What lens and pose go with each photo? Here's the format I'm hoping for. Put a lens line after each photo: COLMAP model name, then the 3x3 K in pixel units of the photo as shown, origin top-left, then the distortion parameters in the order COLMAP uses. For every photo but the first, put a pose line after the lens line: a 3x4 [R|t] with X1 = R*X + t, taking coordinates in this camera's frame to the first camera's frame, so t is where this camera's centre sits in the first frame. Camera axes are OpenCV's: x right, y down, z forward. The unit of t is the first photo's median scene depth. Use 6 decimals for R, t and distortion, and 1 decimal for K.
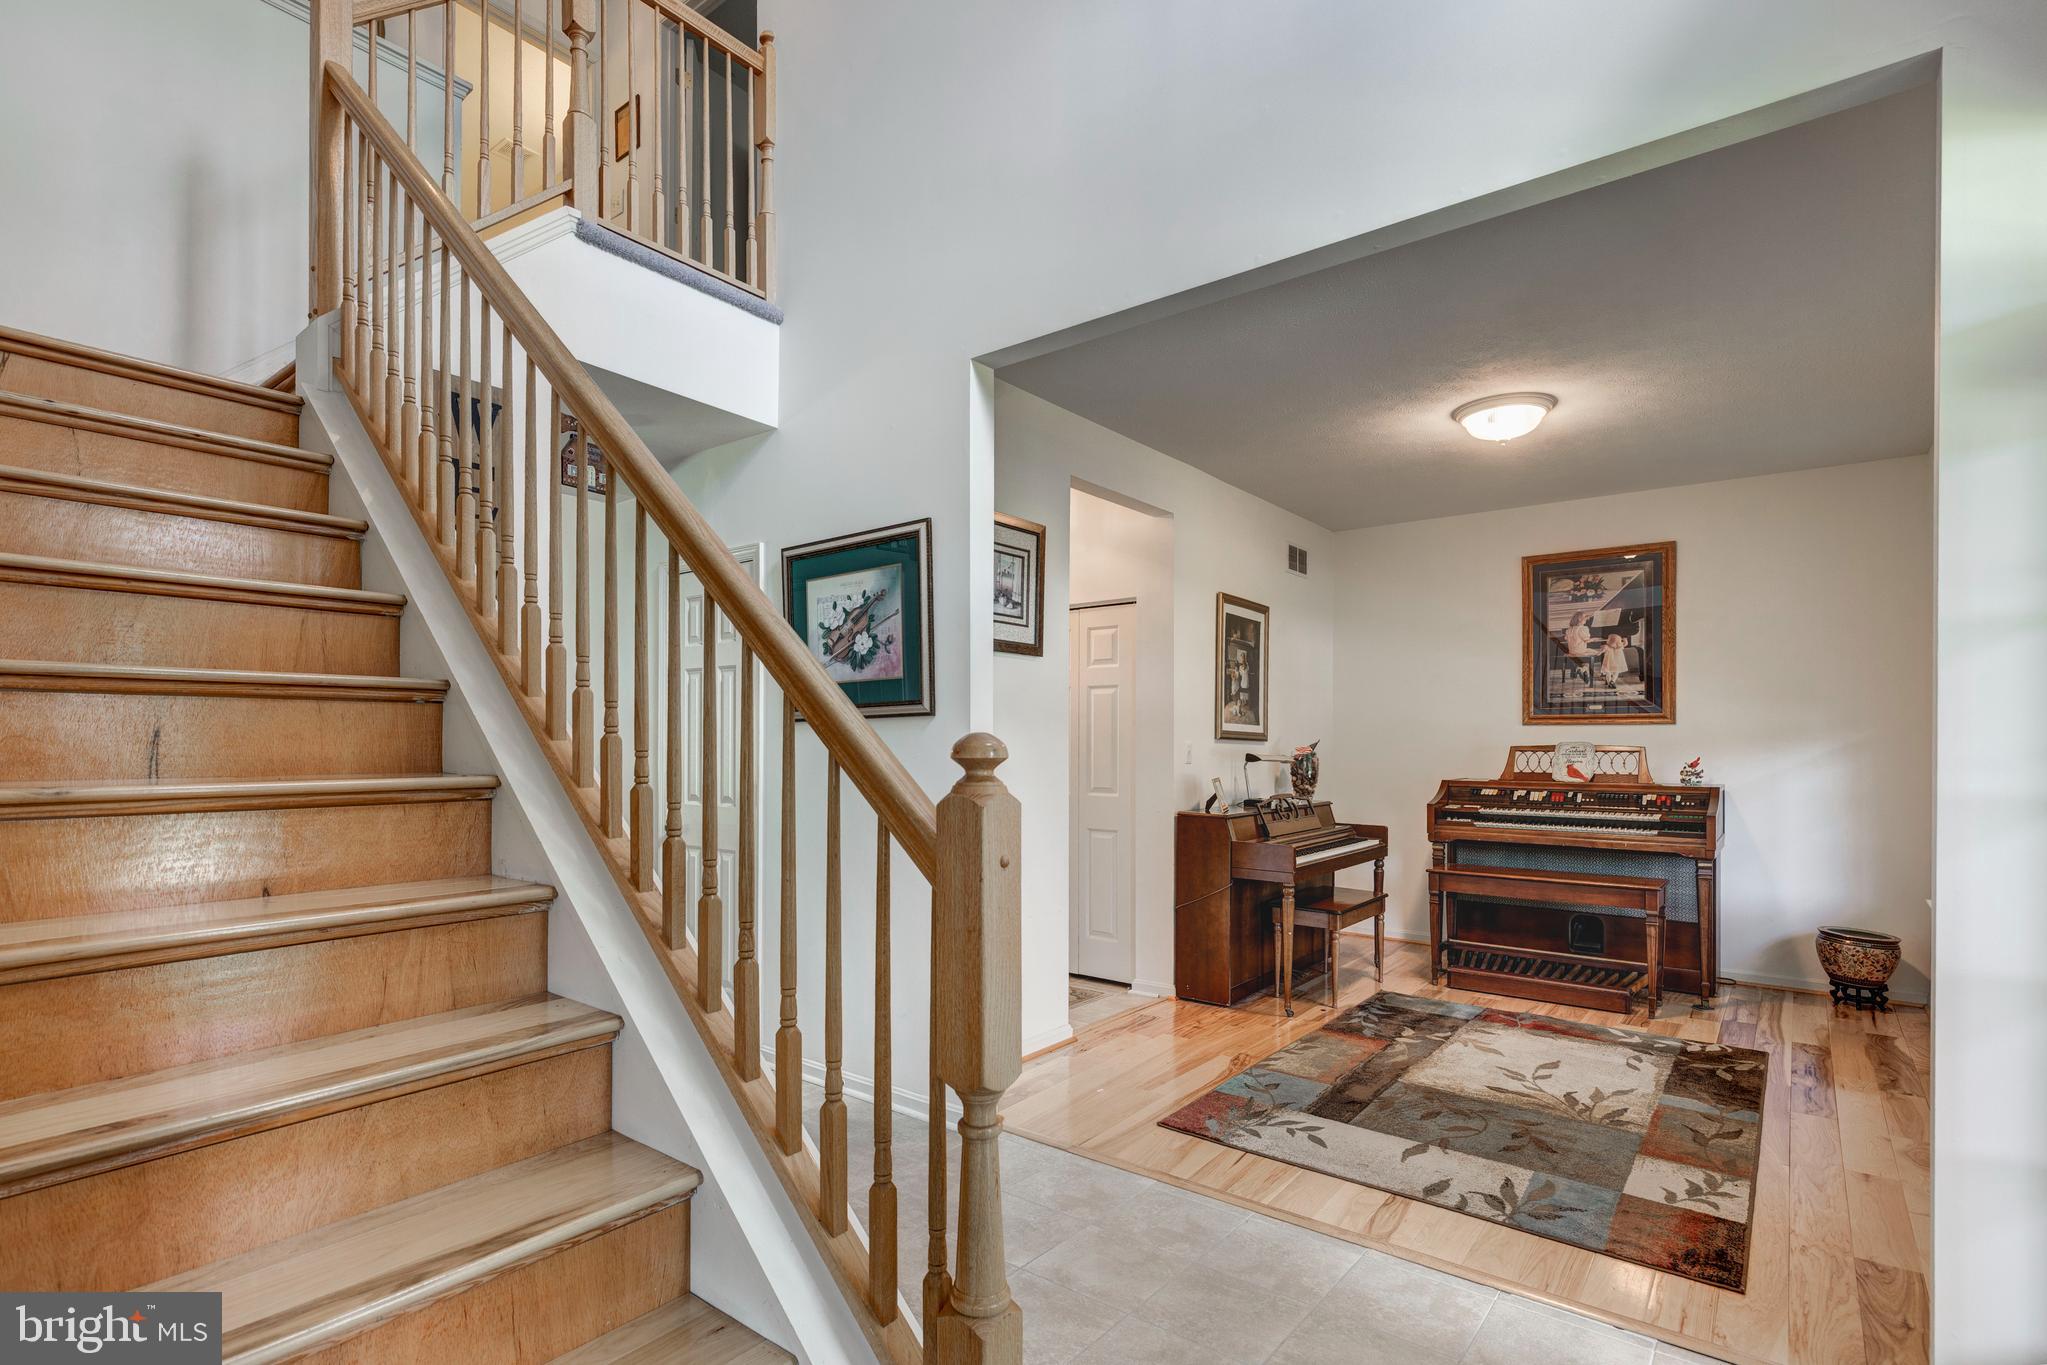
lens RADIAL K [[1001.5, 0, 1004.5], [0, 1001.5, 735.6], [0, 0, 1]] dist [0.008153, -0.002639]
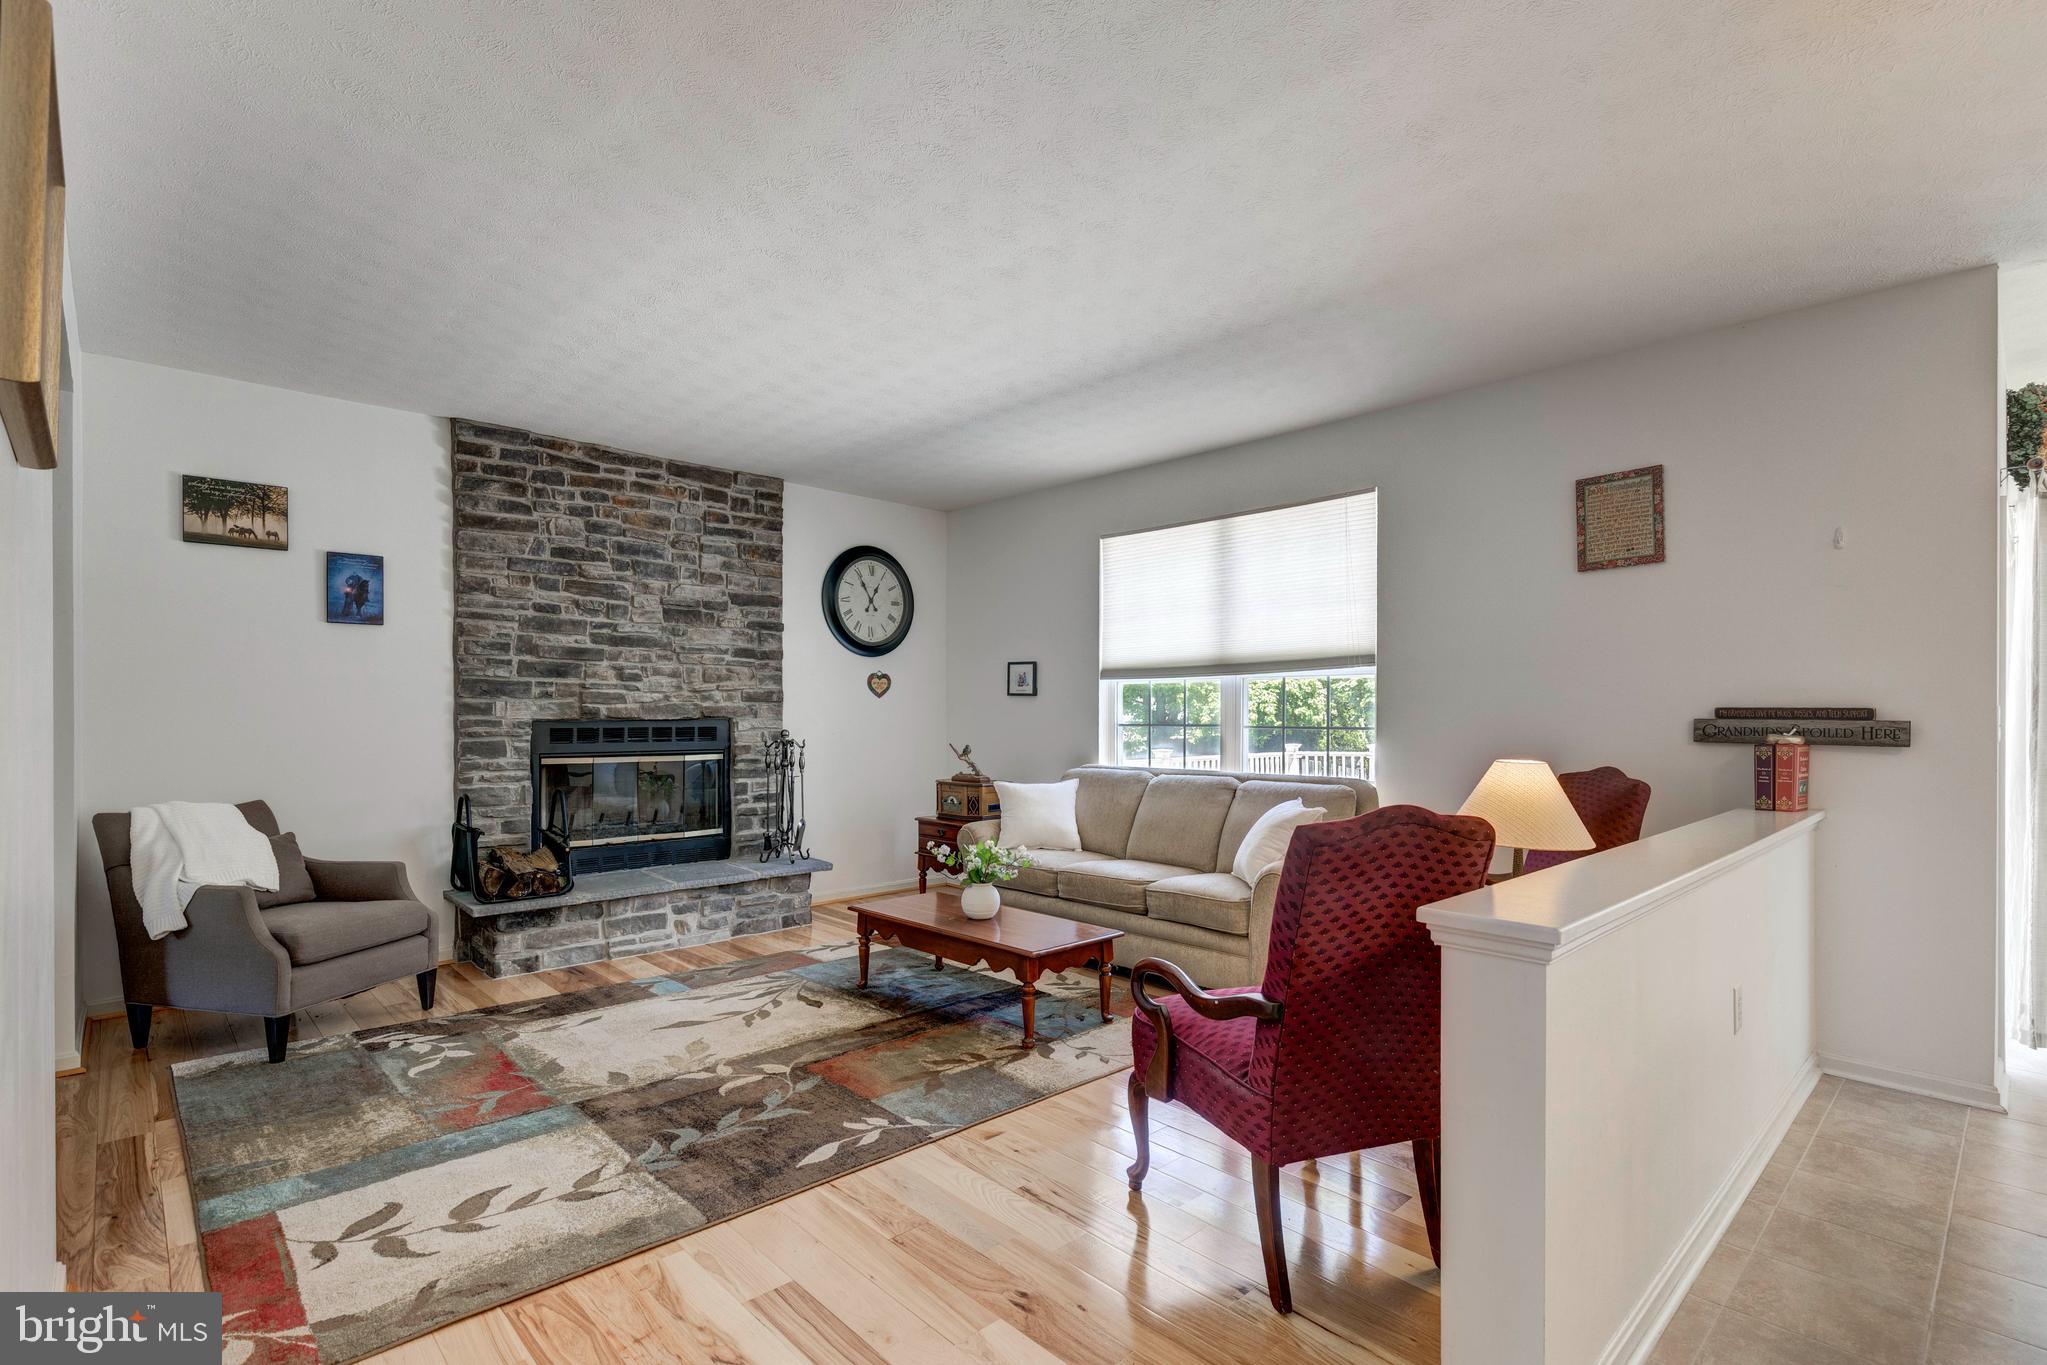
lens RADIAL K [[941.3, 0, 1004.9], [0, 941.3, 747.0], [0, 0, 1]] dist [0.007124, -0.002455]
pose [[-0.988094, -0.012784, 0.153317, 0.131902], [-0.008294, 0.999519, 0.029889, 0.059652], [-0.153626, 0.028261, -0.987725, 1.332855]]
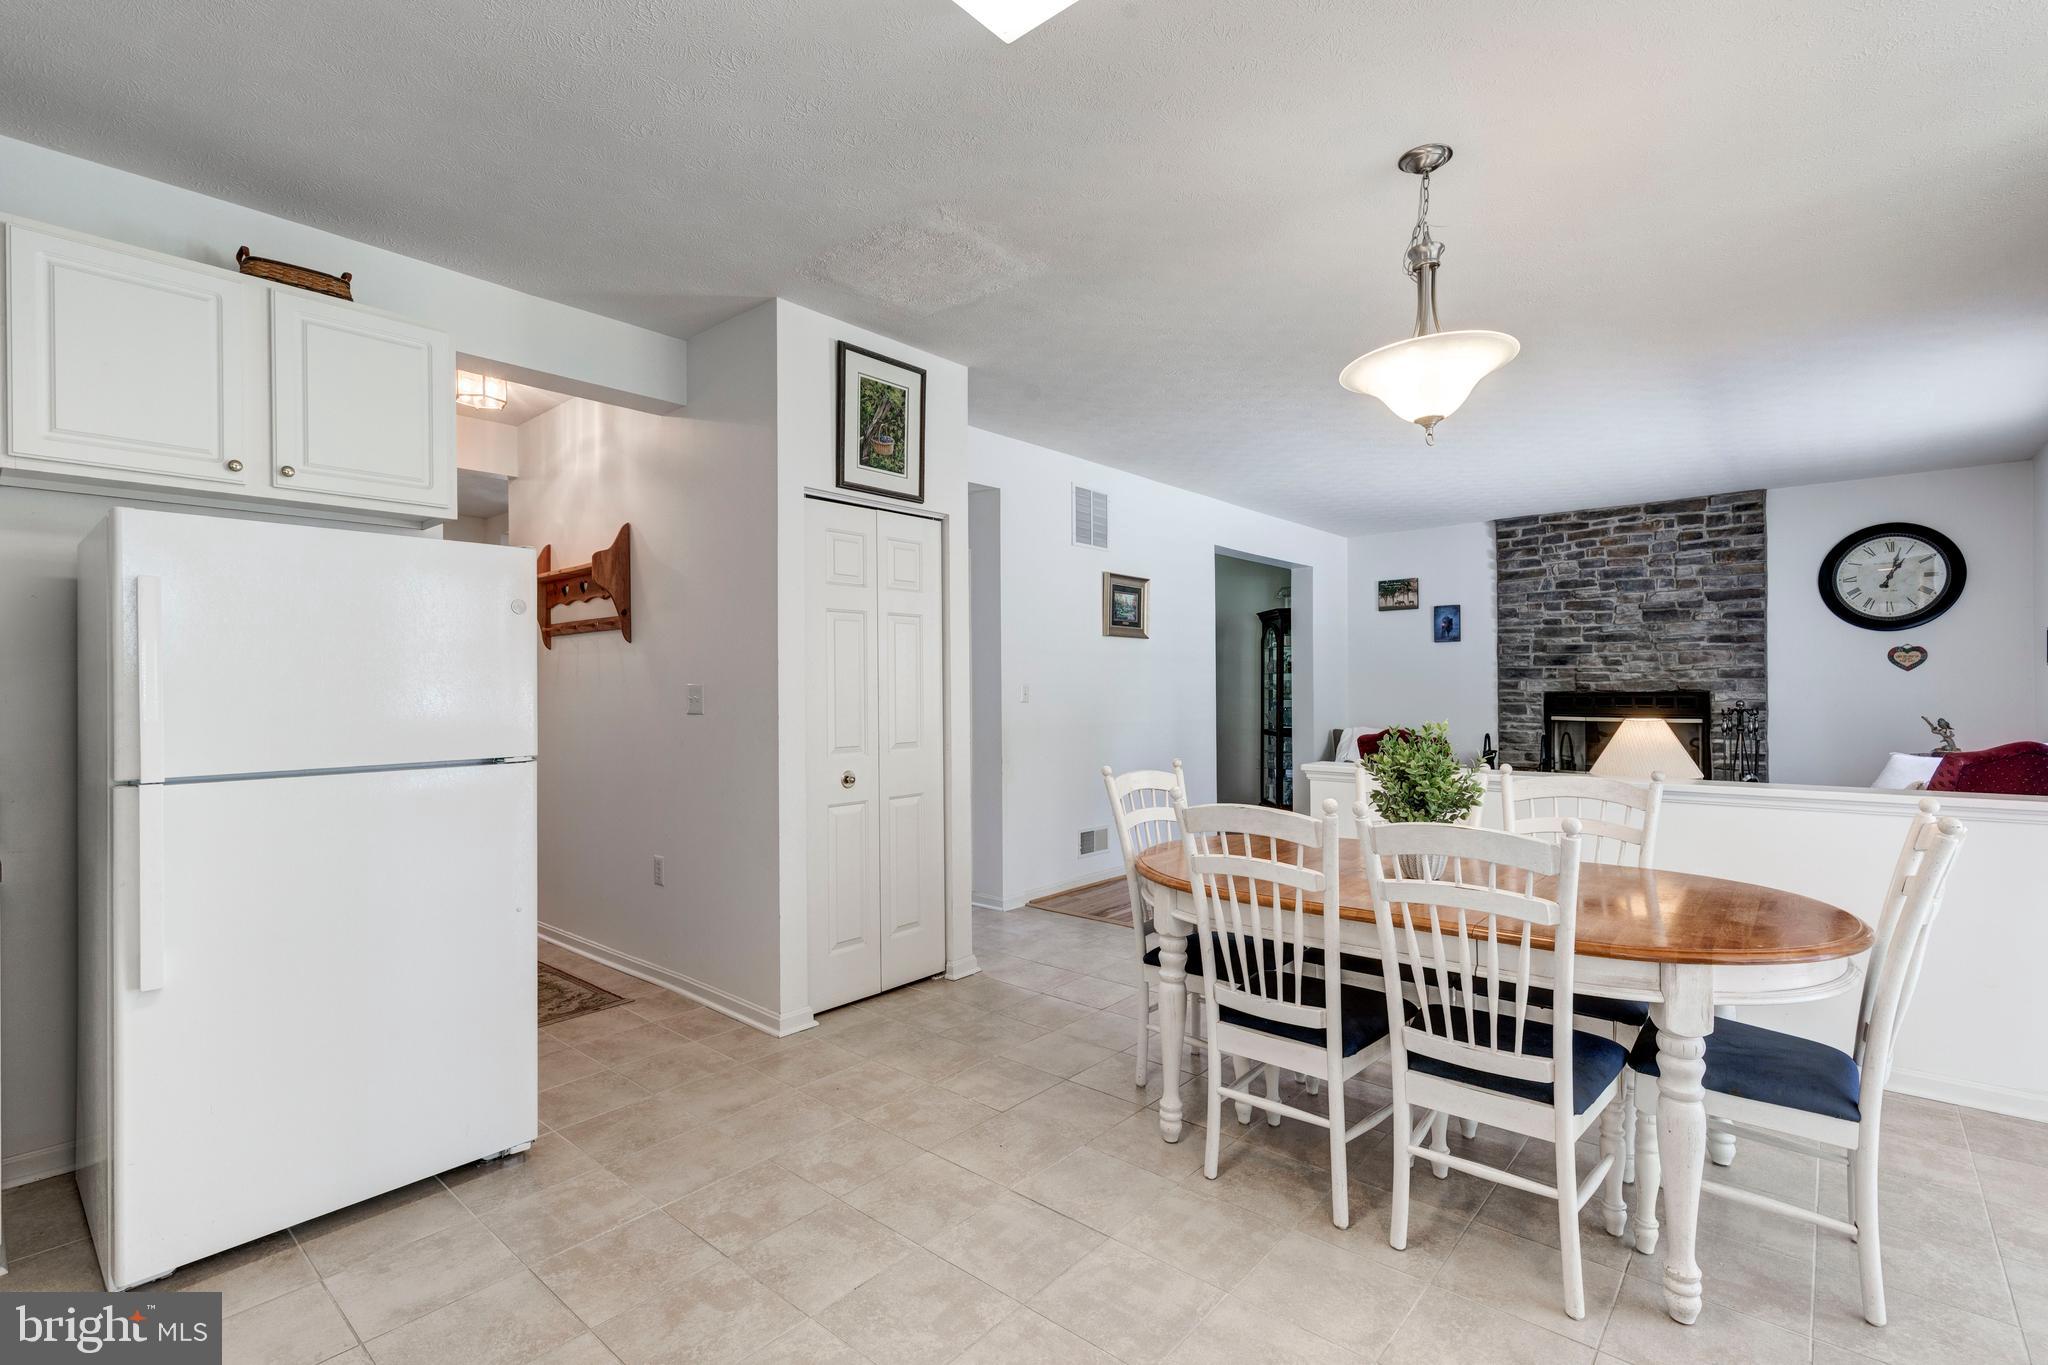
lens RADIAL K [[941.7, 0, 1012.7], [0, 941.7, 685.5], [0, 0, 1]] dist [0.007124, -0.002455]
pose [[0.062994, -0.000463, 0.998014, -0.652861], [-0.004719, 0.999989, 0.000762, 0.057183], [-0.998003, -0.004758, 0.062991, 1.242449]]
